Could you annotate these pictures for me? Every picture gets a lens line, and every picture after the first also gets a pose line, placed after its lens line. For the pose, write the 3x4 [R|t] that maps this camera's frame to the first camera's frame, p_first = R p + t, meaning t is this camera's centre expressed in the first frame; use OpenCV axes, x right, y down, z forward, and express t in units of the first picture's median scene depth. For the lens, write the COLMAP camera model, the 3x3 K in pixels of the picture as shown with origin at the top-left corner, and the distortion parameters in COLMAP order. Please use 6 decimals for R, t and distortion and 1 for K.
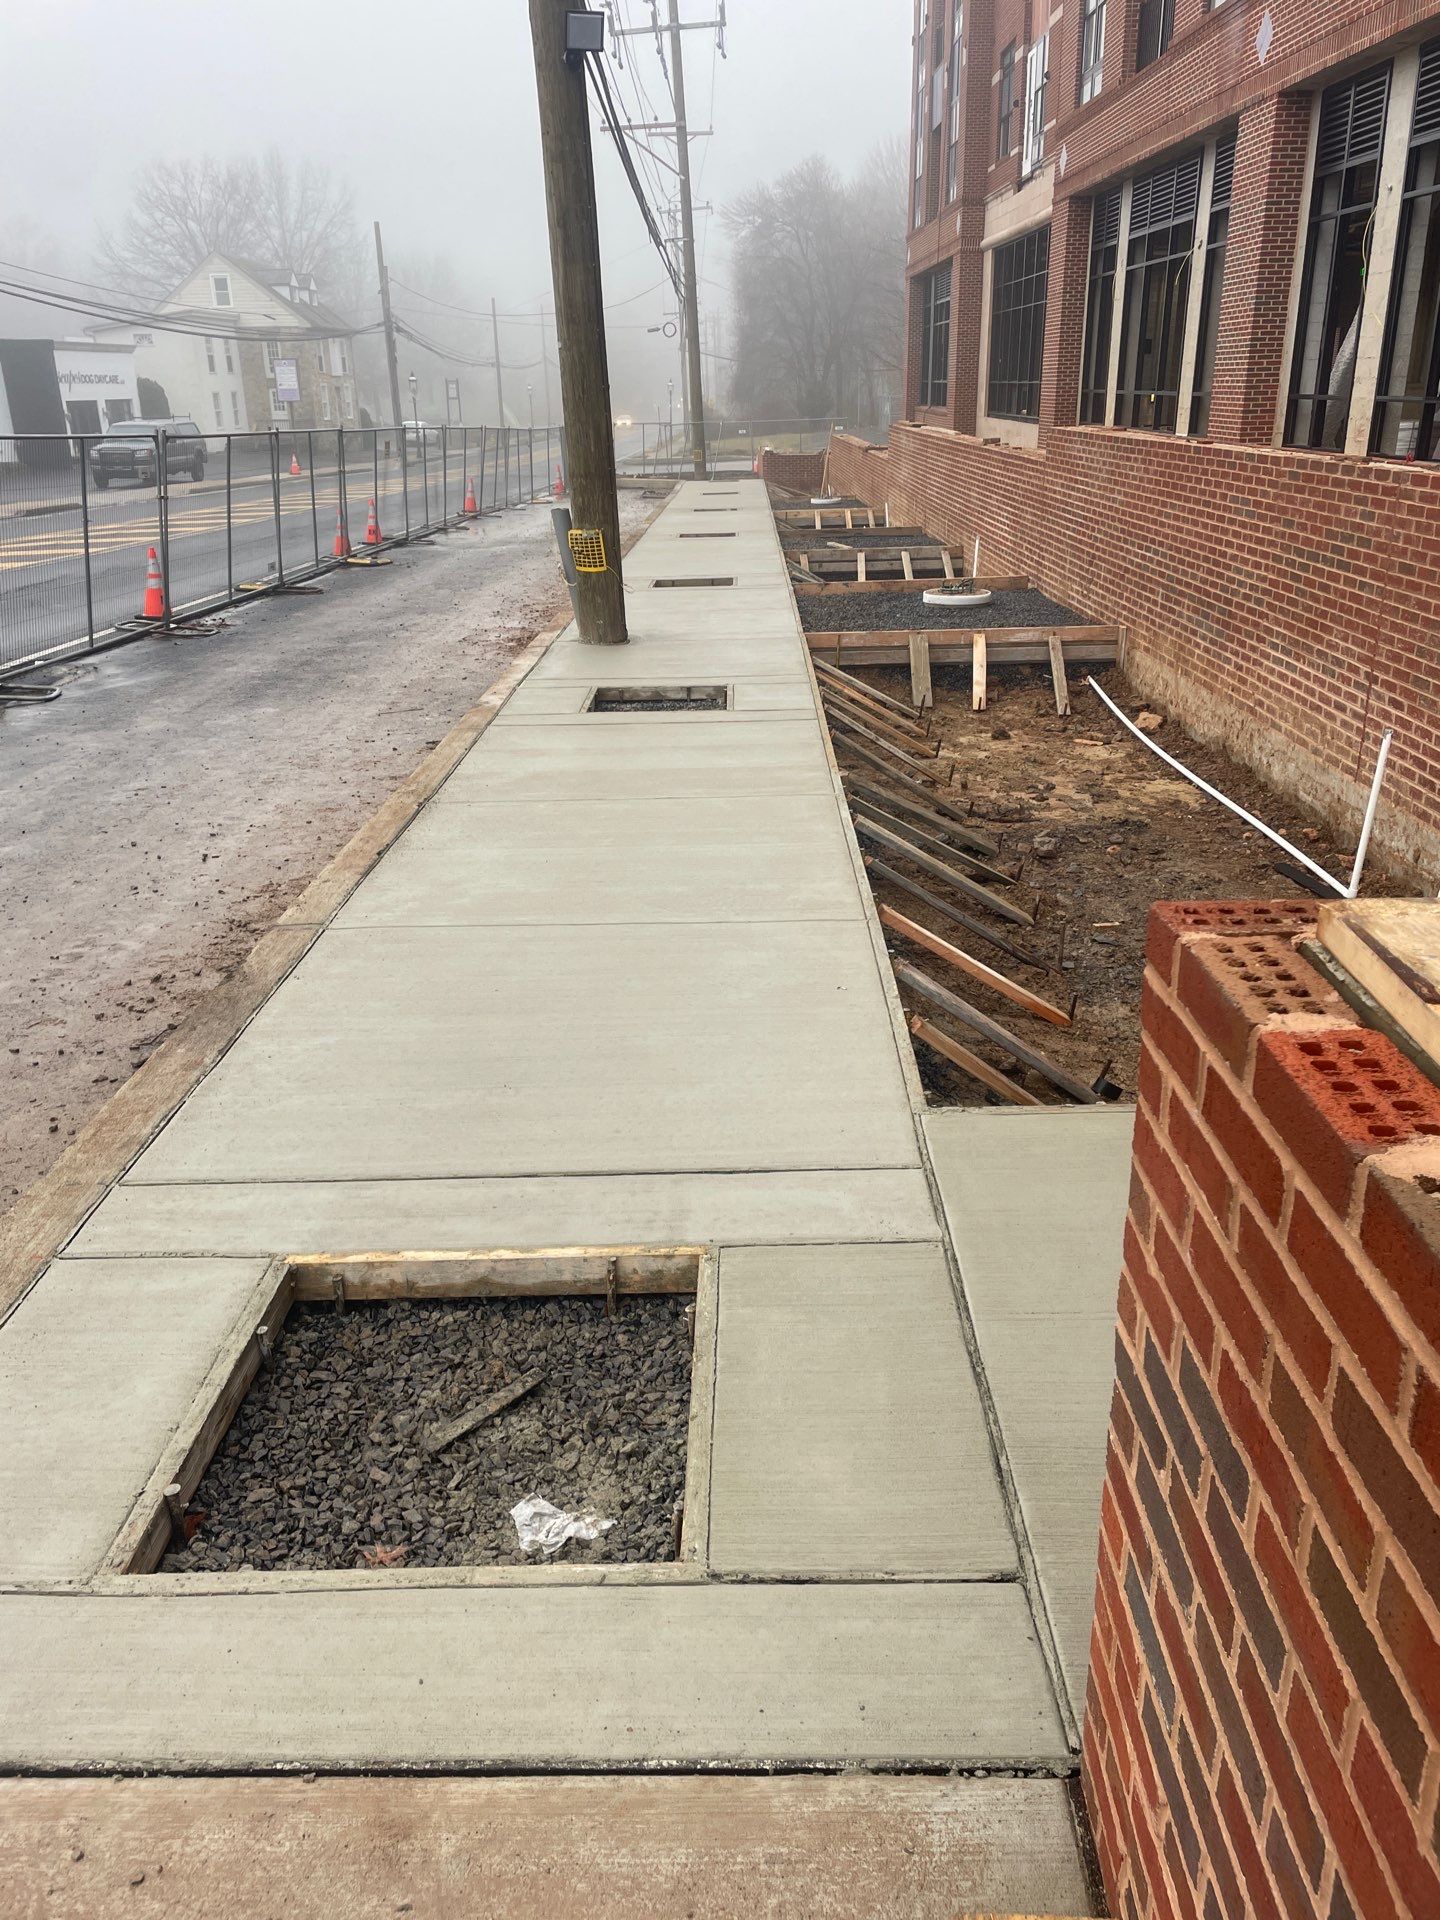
lens RADIAL K [[1441.4, 0, 719.9], [0, 1441.4, 952.1], [0, 0, 1]] dist [0.009072, -0.004085]
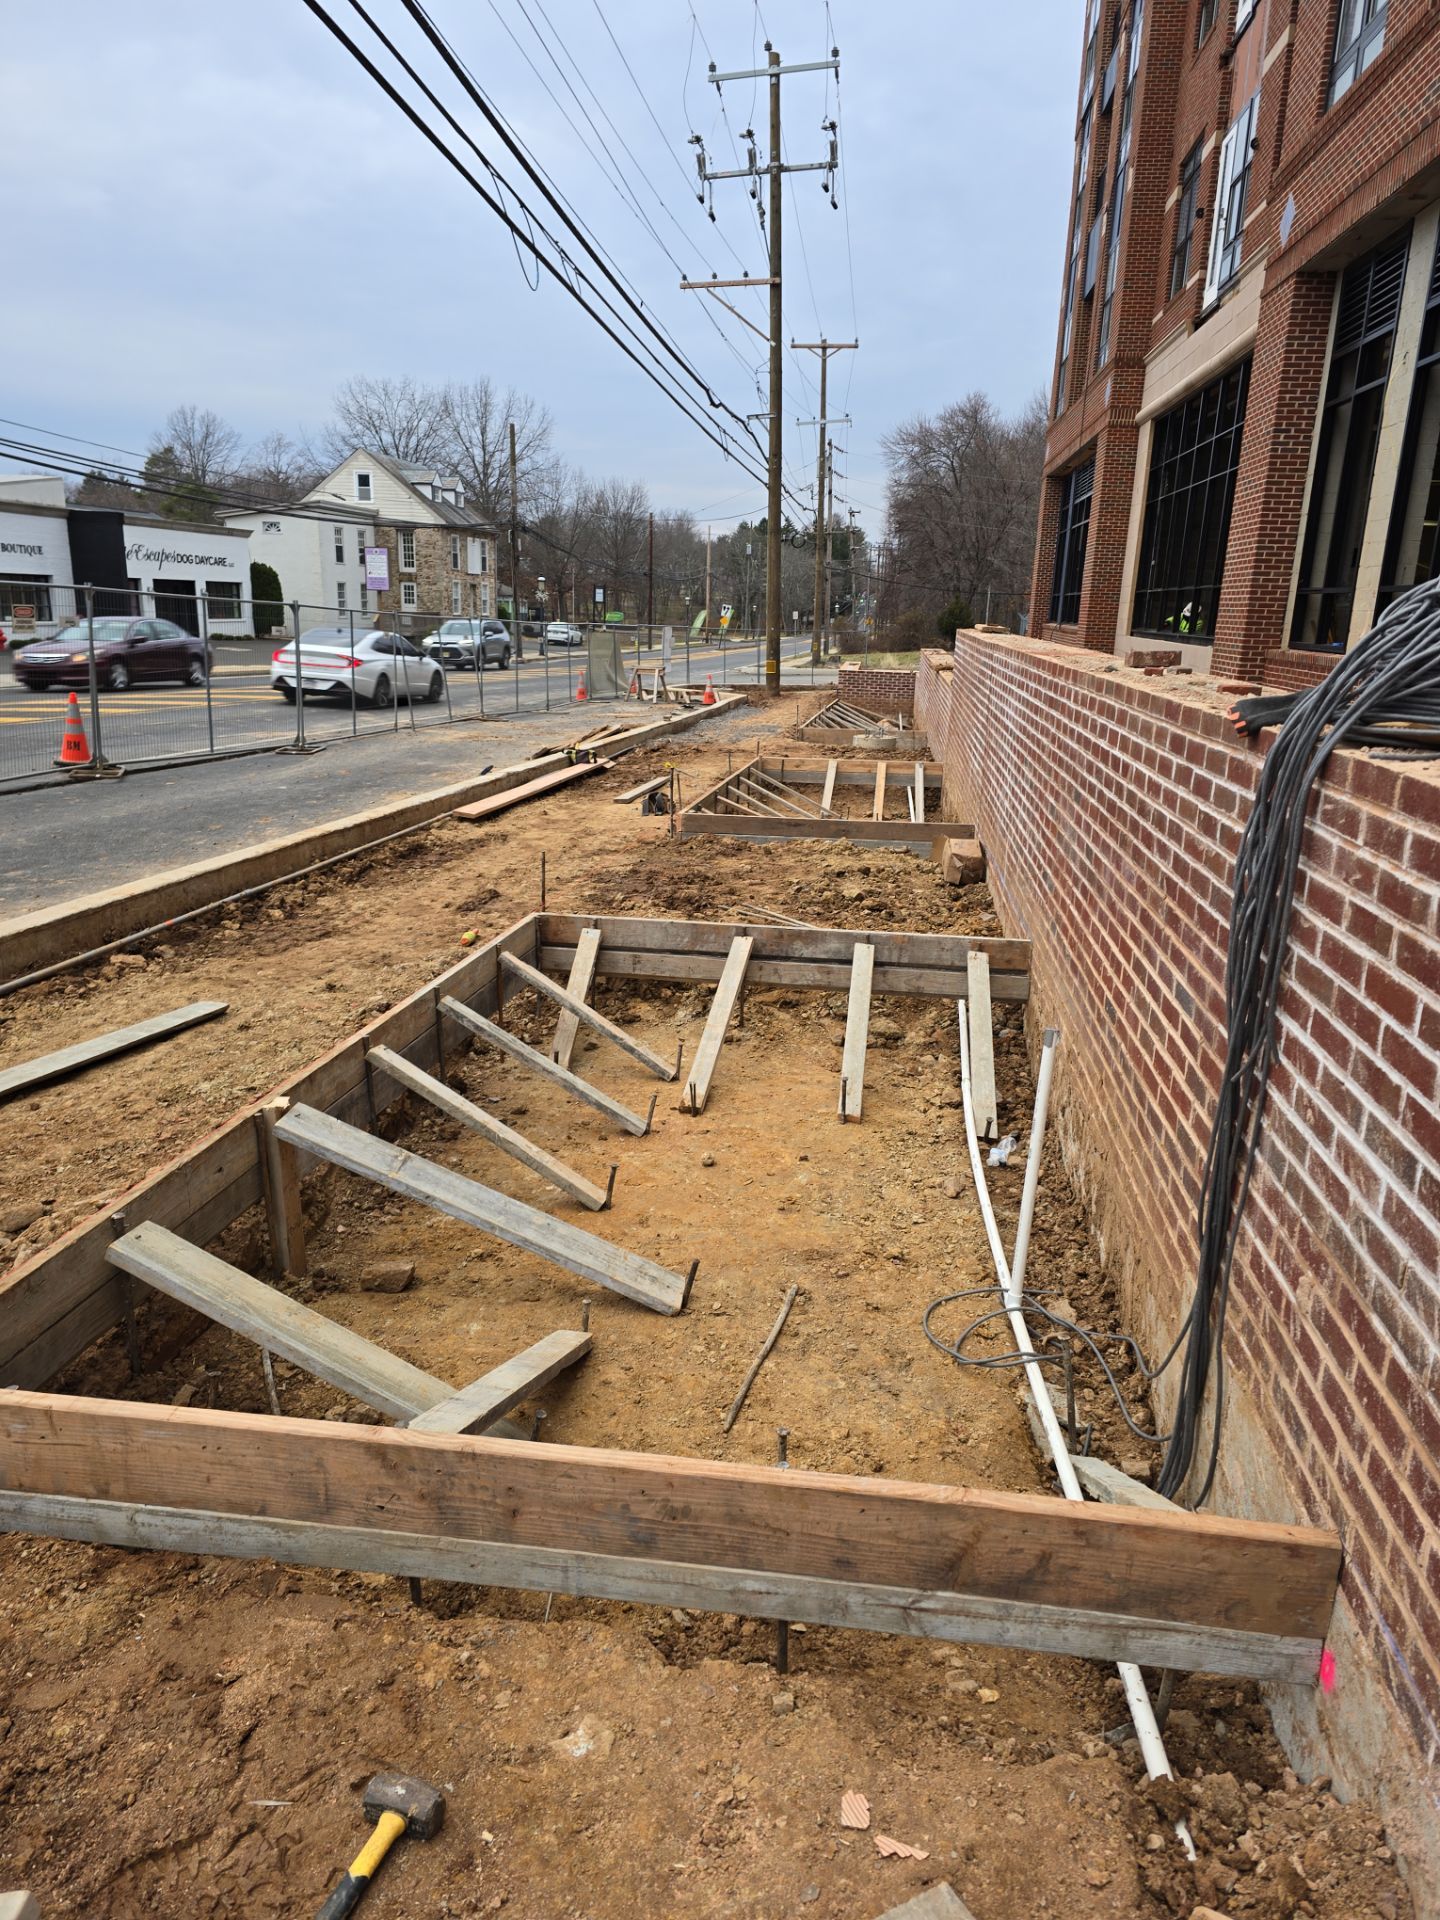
lens RADIAL K [[1249.5, 0, 709.7], [0, 1249.5, 968.6], [0, 0, 1]] dist [0.006104, -0.003751]
pose [[0.988312, 0.084035, -0.127189, 0.131111], [-0.095558, 0.991581, -0.087380, -0.241174], [0.118776, 0.098513, 0.988022, 0.688327]]
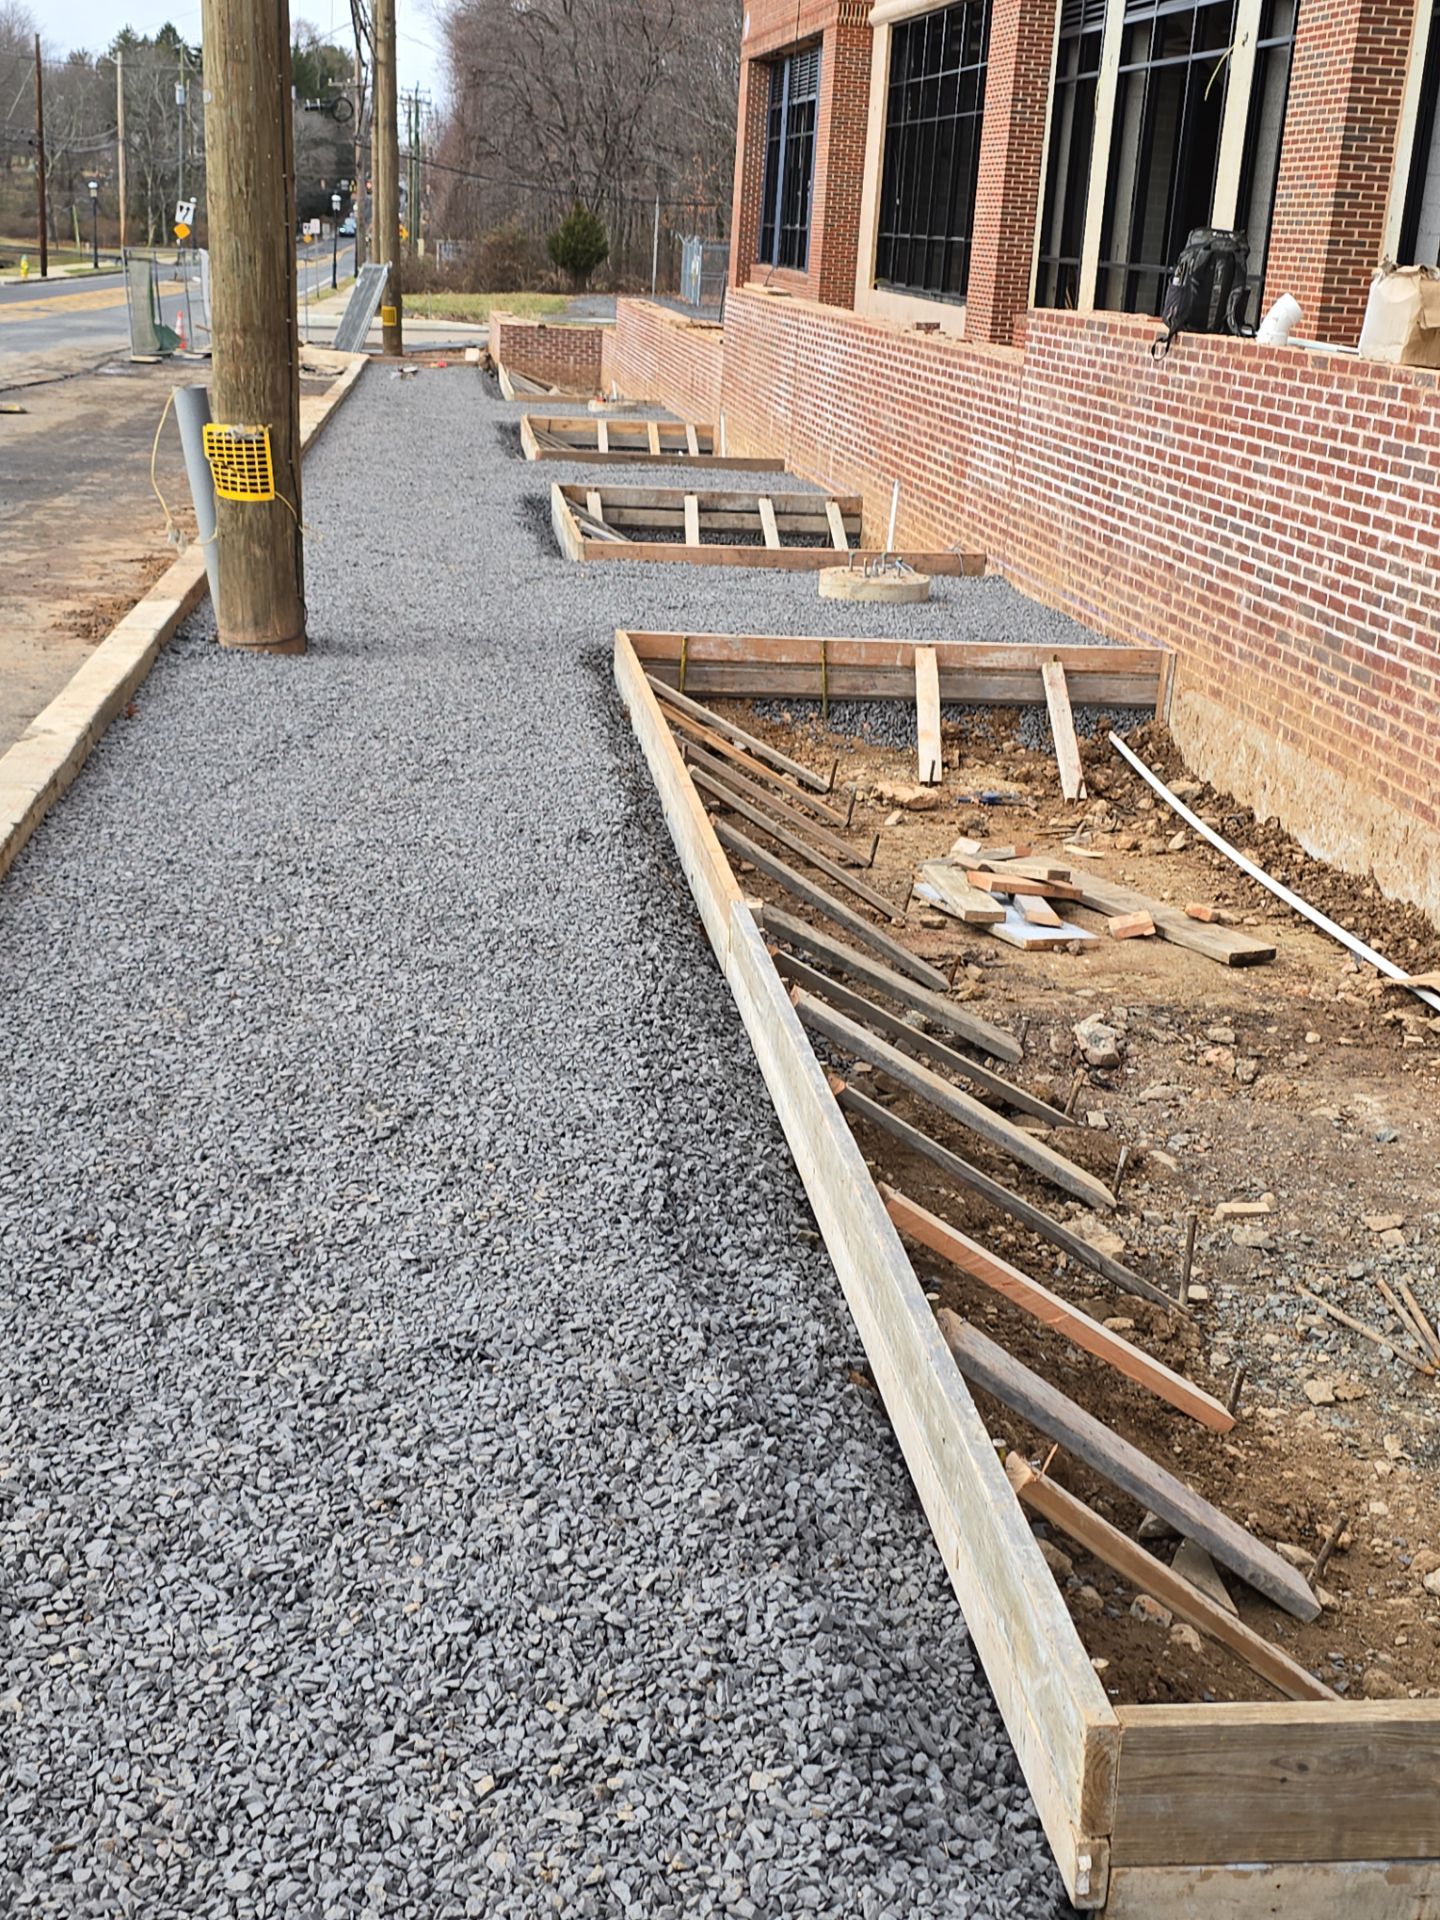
lens RADIAL K [[2380.5, 0, 716.2], [0, 2380.5, 968.7], [0, 0, 1]] dist [0.041122, 0.000000]
pose [[0.989983, 0.035934, 0.136538, -0.018775], [-0.026098, 0.996979, -0.073155, -0.013251], [-0.138754, 0.068859, 0.987930, 0.048940]]
